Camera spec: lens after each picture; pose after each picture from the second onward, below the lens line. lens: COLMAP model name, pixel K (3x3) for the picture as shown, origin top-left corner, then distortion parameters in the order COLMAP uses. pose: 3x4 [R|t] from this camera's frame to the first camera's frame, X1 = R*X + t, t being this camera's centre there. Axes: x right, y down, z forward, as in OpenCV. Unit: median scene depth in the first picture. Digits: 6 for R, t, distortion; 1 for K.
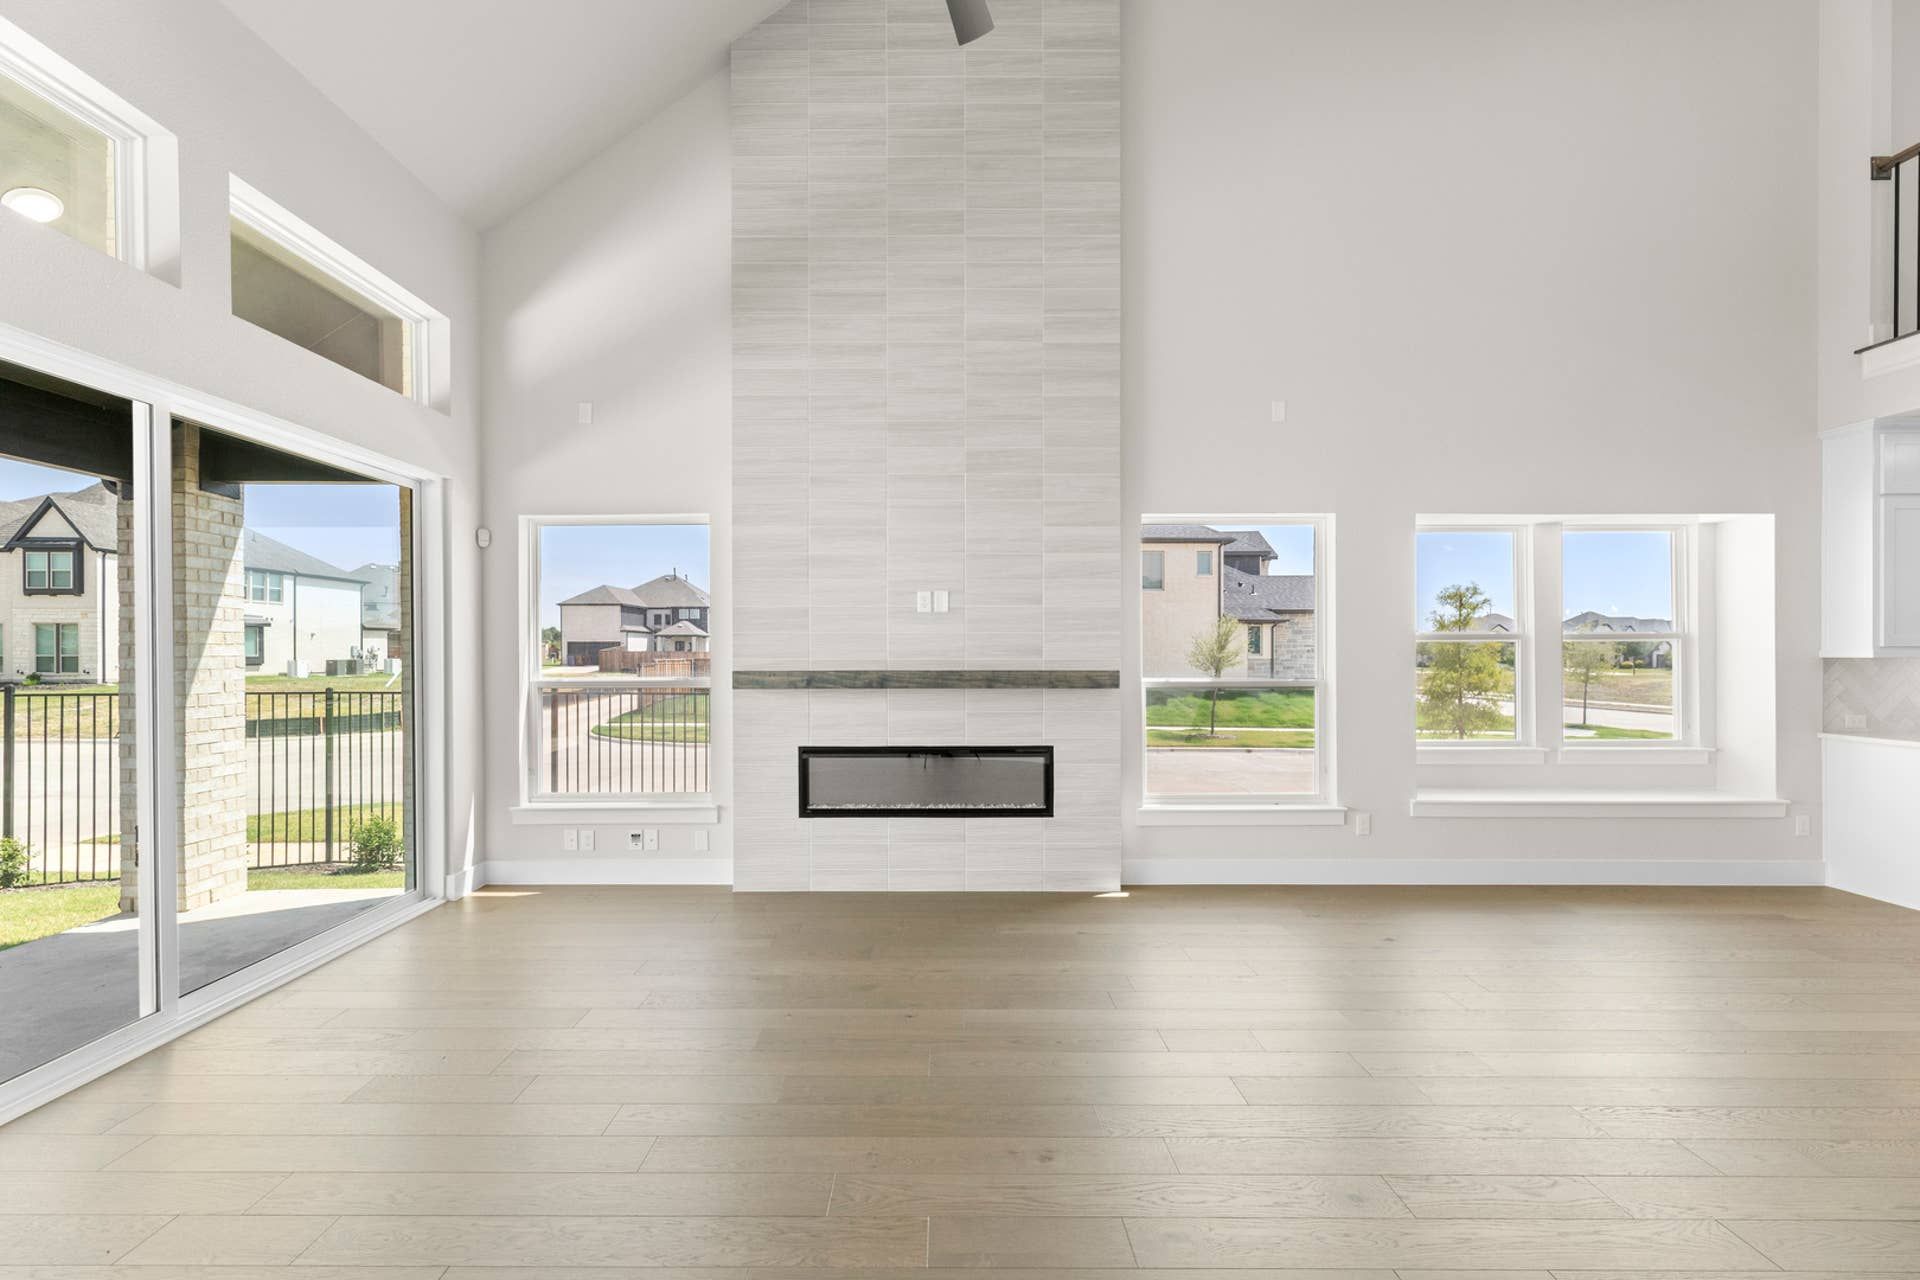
lens RADIAL K [[777.9, 0, 960.6], [0, 777.9, 654.6], [0, 0, 1]] dist [0.001031, 0.000310]
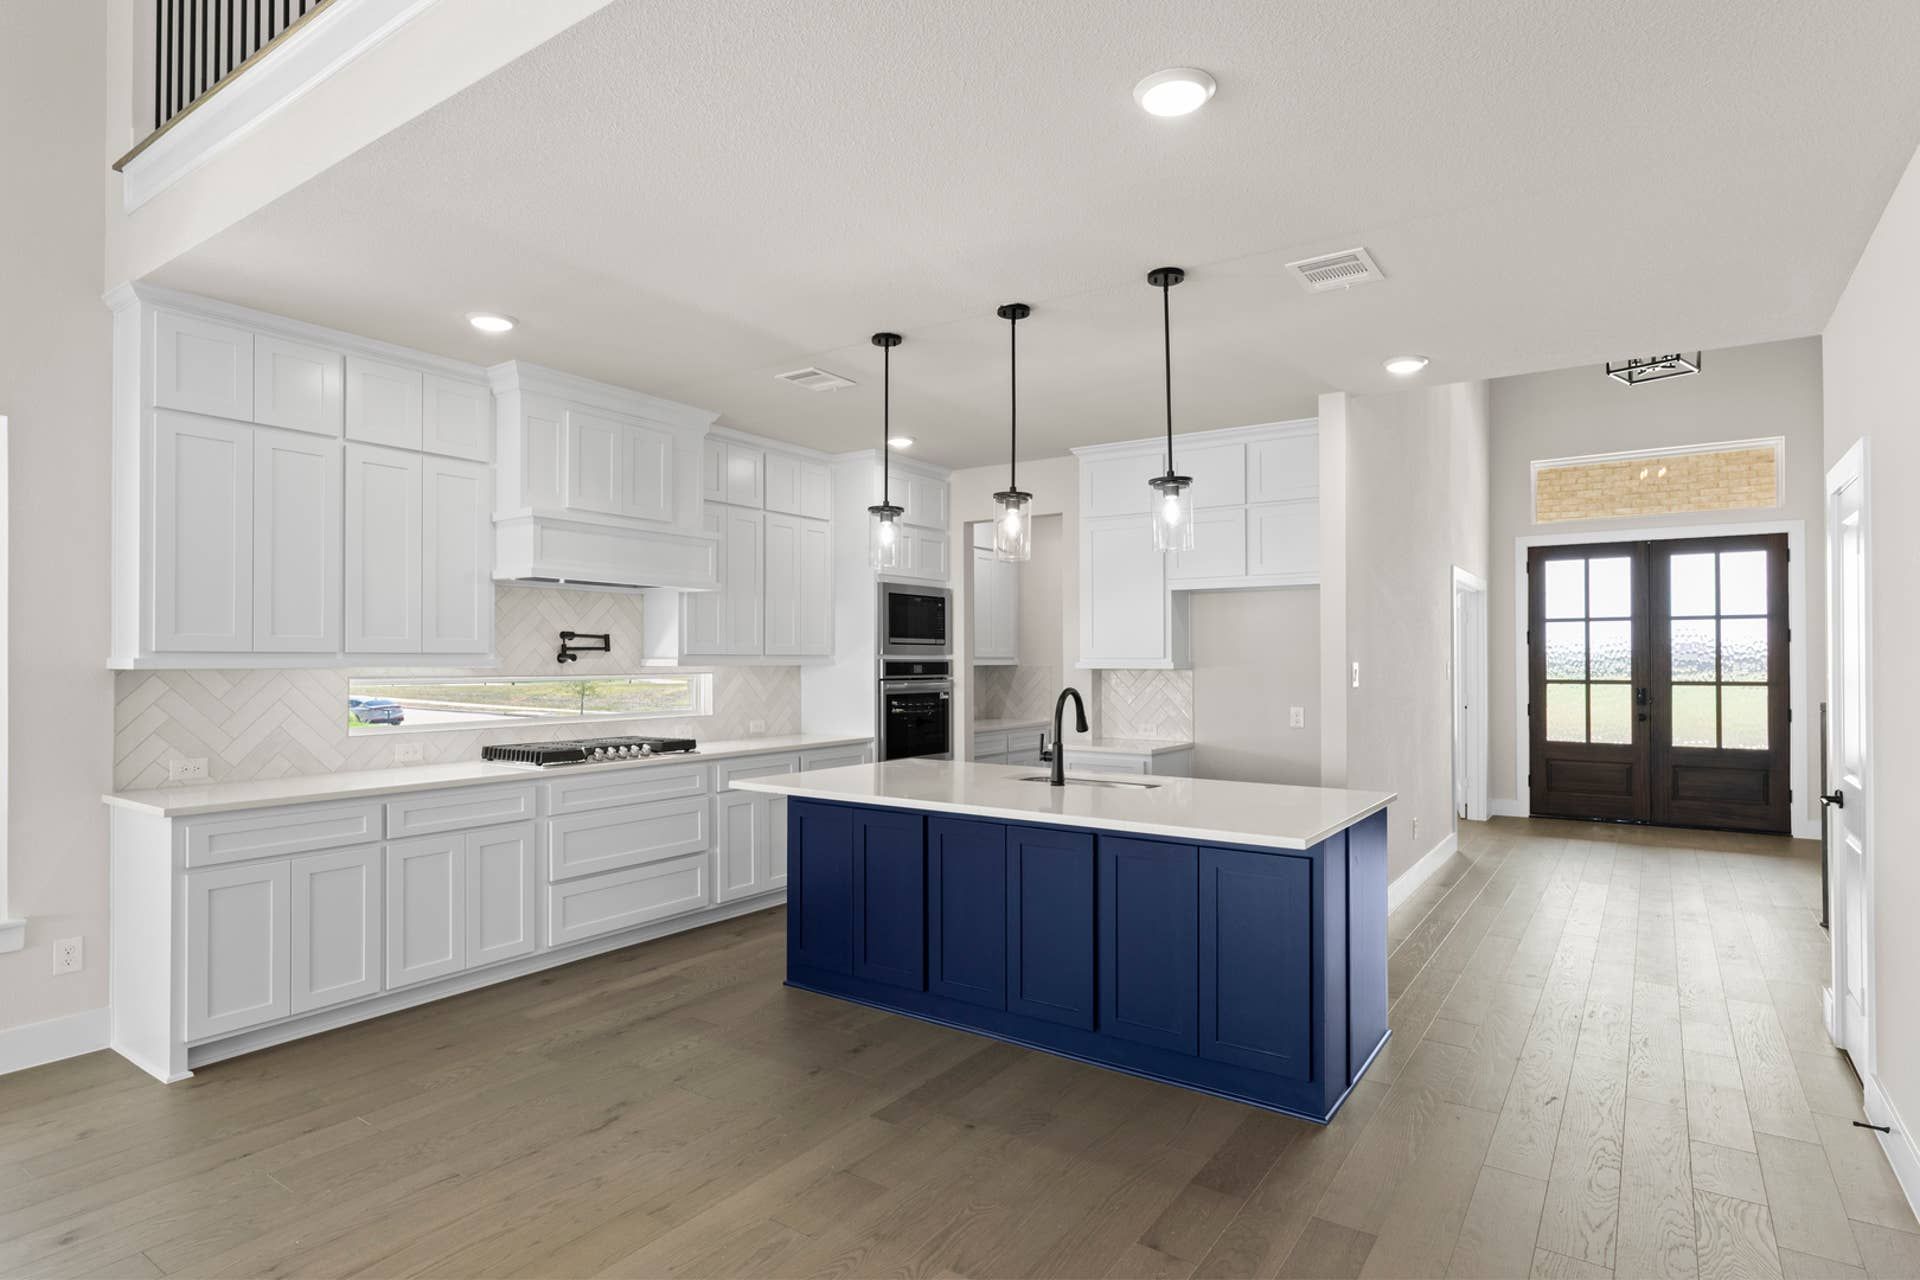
lens RADIAL K [[1006.6, 0, 965.6], [0, 1006.6, 653.2], [0, 0, 1]] dist [0.001692, -0.000529]
pose [[0.560167, 0.005907, 0.828358, 0.844094], [0.001991, 0.999962, -0.008476, -0.000812], [-0.828377, 0.006397, 0.560134, 0.012871]]
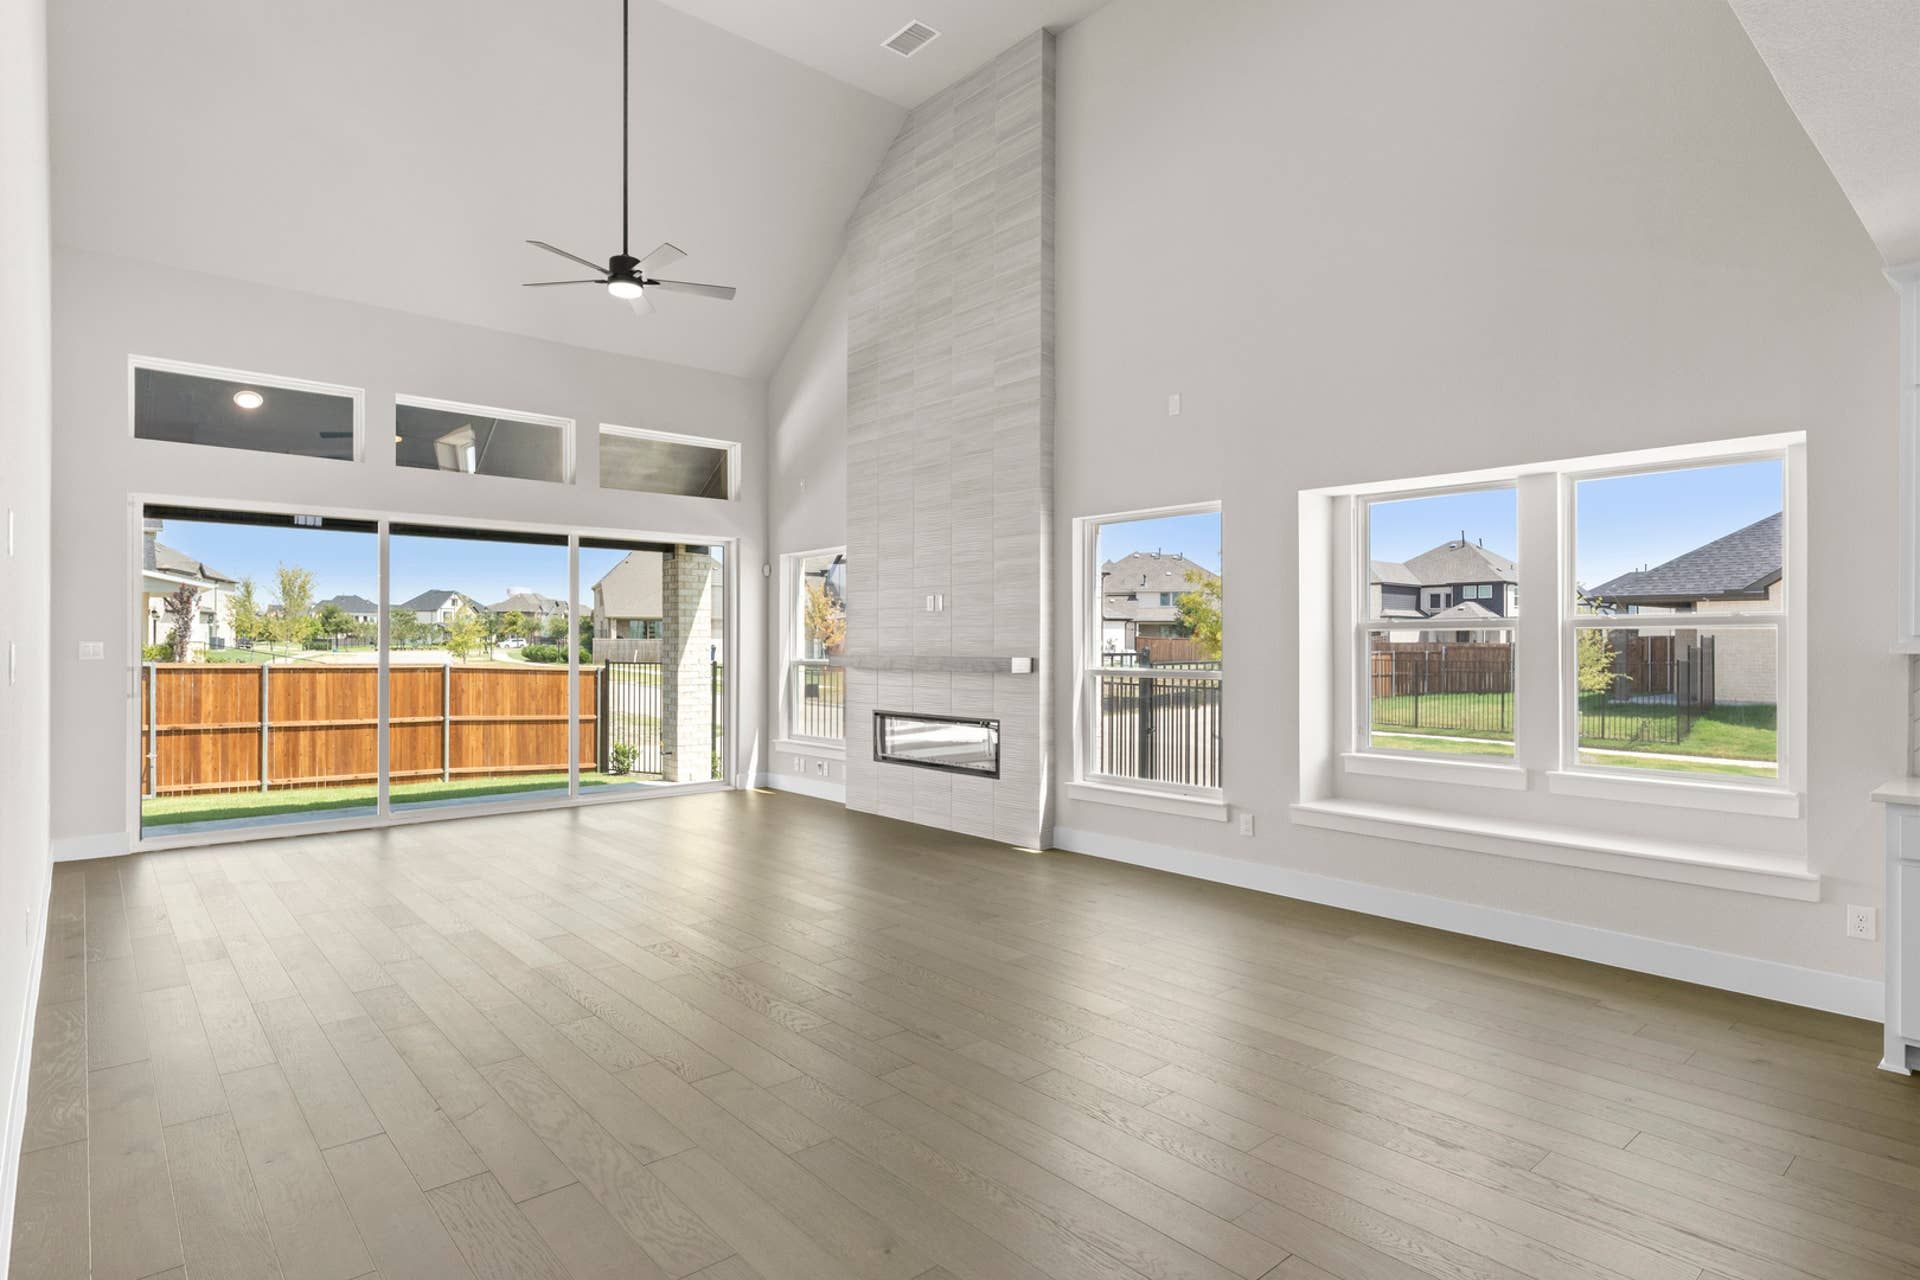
lens RADIAL K [[1006.6, 0, 948.3], [0, 1006.6, 644.8], [0, 0, 1]] dist [0.001692, -0.000529]
pose [[0.657504, 0.003622, -0.753442, 1.231132], [-0.005082, 0.999987, 0.000372, 0.000545], [0.753434, 0.003585, 0.657514, -0.083673]]
